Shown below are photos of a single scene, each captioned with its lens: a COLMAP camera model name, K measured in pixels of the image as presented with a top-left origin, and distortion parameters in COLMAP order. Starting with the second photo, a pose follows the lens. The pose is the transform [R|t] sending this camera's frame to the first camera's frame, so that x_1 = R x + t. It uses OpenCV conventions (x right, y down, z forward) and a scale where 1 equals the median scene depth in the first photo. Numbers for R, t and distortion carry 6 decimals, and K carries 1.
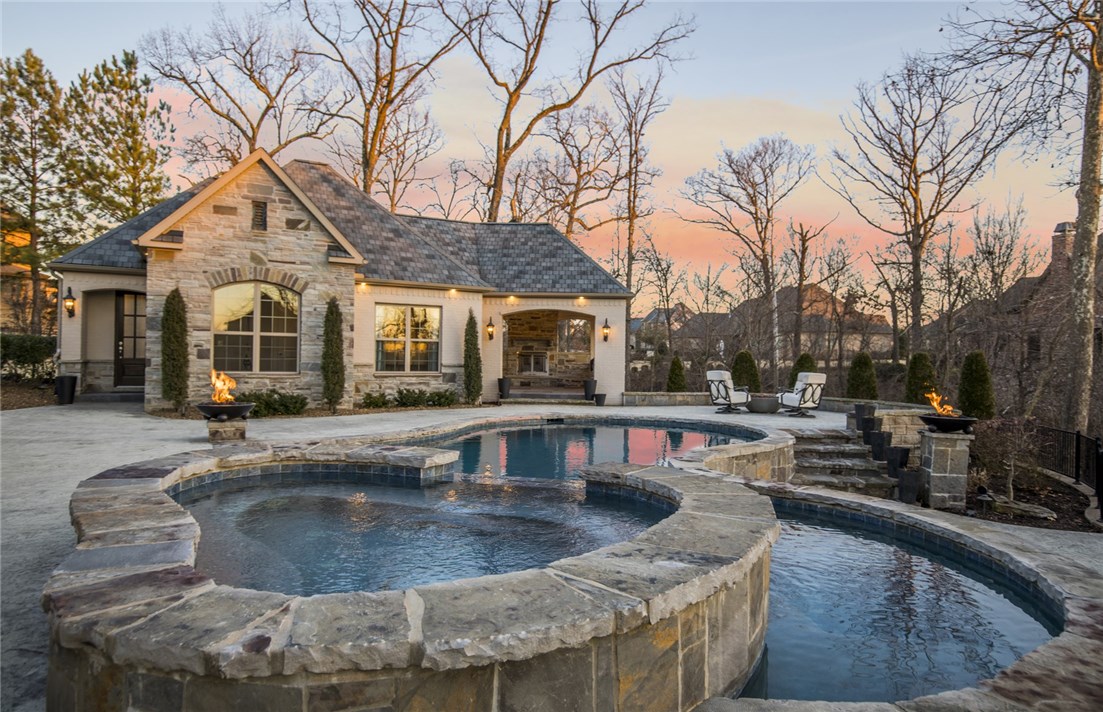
lens RADIAL K [[697.8, 0, 553.3], [0, 697.8, 358.7], [0, 0, 1]] dist [-0.003446, -0.001699]
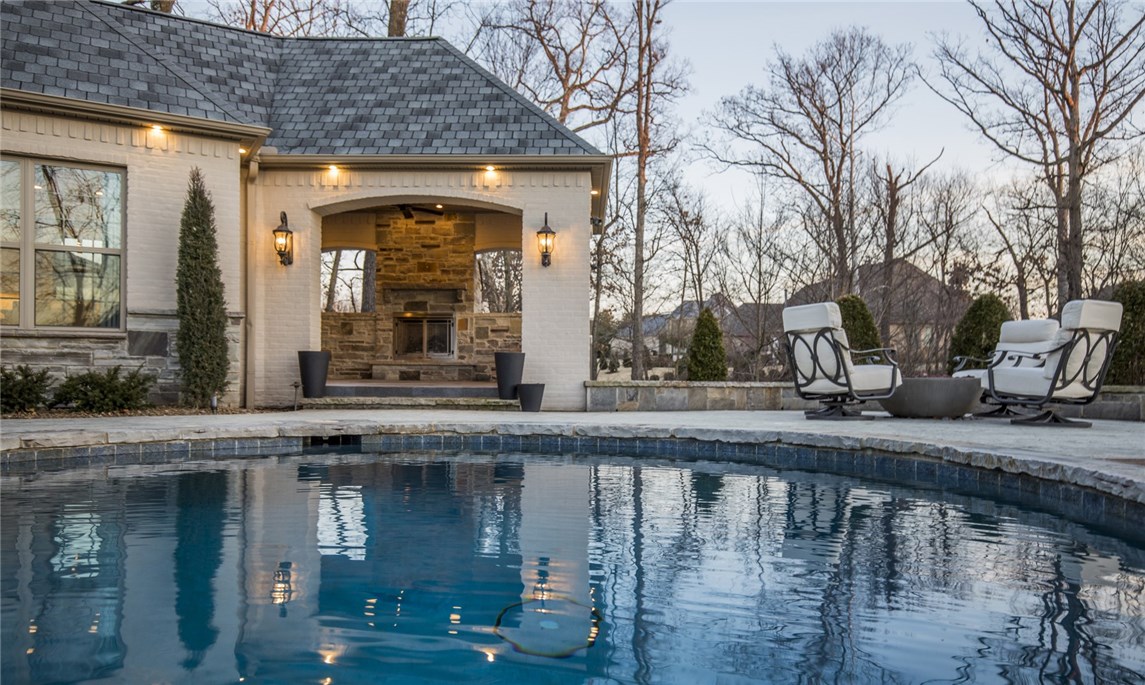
lens RADIAL K [[841.8, 0, 578.5], [0, 841.8, 379.1], [0, 0, 1]] dist [0.008727, 0.004103]
pose [[0.999845, -0.010331, 0.014259, 0.086793], [0.010317, 0.999946, 0.001071, 0.045955], [-0.014270, -0.000923, 0.999898, 0.461993]]
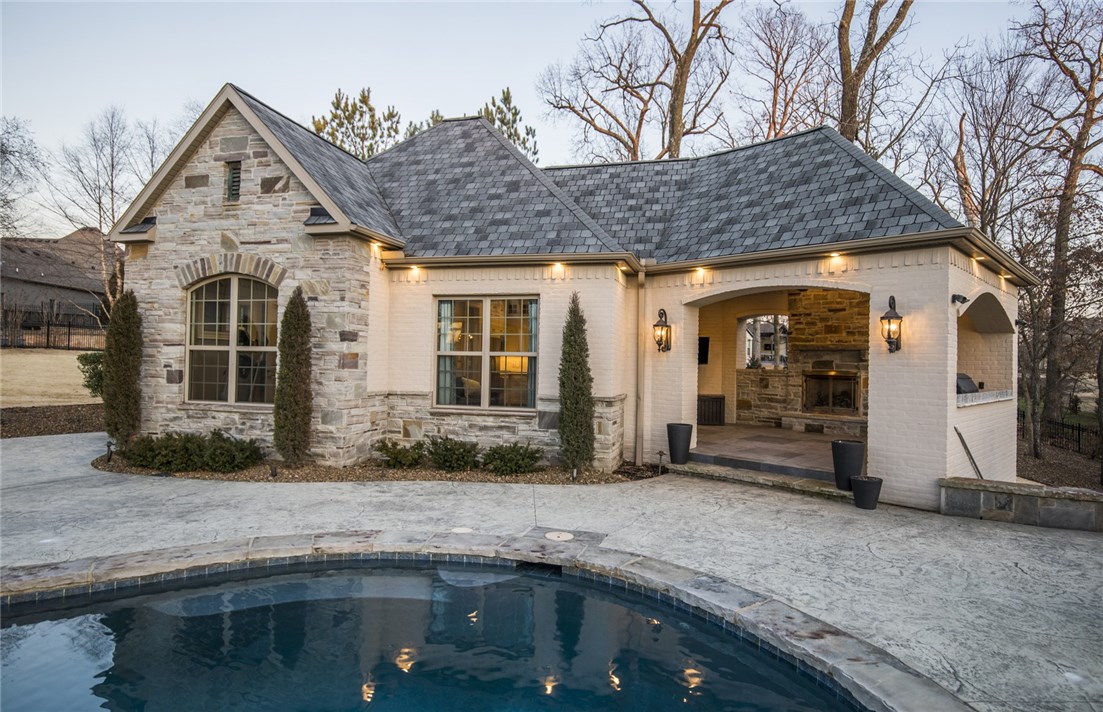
lens RADIAL K [[625.9, 0, 551.9], [0, 625.9, 352.4], [0, 0, 1]] dist [-0.013498, -0.000825]
pose [[0.720364, -0.012624, -0.693481, 0.185328], [-0.006049, 0.999682, -0.024481, -0.013950], [0.693570, 0.021830, 0.720058, 0.583651]]
